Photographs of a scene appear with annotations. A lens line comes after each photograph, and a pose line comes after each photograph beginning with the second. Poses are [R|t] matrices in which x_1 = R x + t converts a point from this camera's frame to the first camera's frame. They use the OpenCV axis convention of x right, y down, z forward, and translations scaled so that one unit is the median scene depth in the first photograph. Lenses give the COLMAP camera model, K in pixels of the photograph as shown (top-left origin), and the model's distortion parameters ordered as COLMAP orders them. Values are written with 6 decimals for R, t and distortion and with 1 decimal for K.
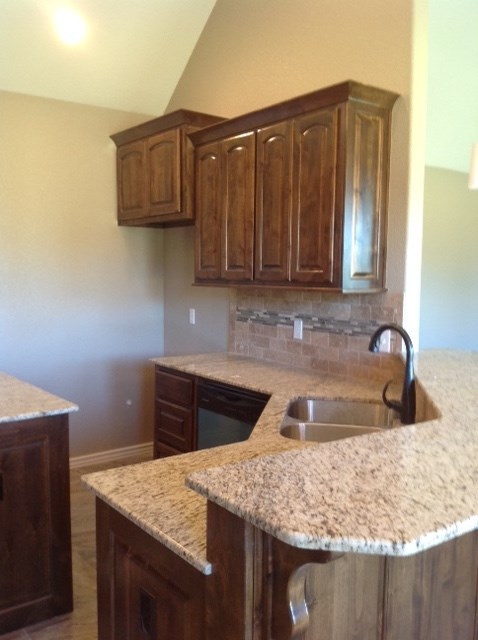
lens RADIAL K [[603.9, 0, 229.1], [0, 603.9, 334.7], [0, 0, 1]] dist [0.039997, 0.000000]
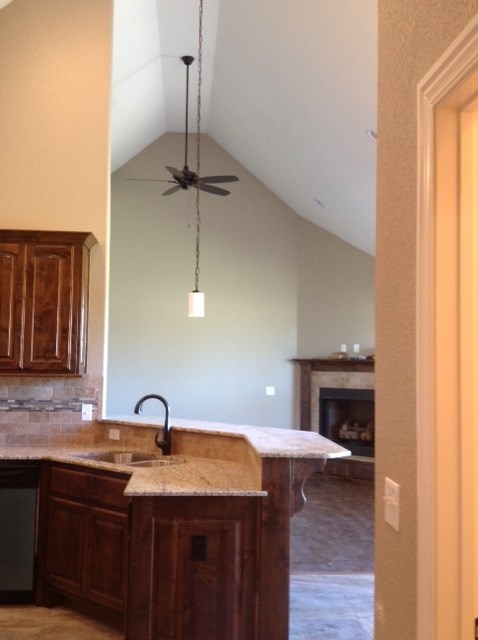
lens RADIAL K [[730.9, 0, 239.0], [0, 730.9, 319.5], [0, 0, 1]] dist [0.082749, 0.000000]
pose [[0.525345, 0.050832, 0.849370, -0.960632], [0.081314, 0.990646, -0.109581, 0.011784], [-0.846995, 0.126633, 0.516298, -0.166771]]
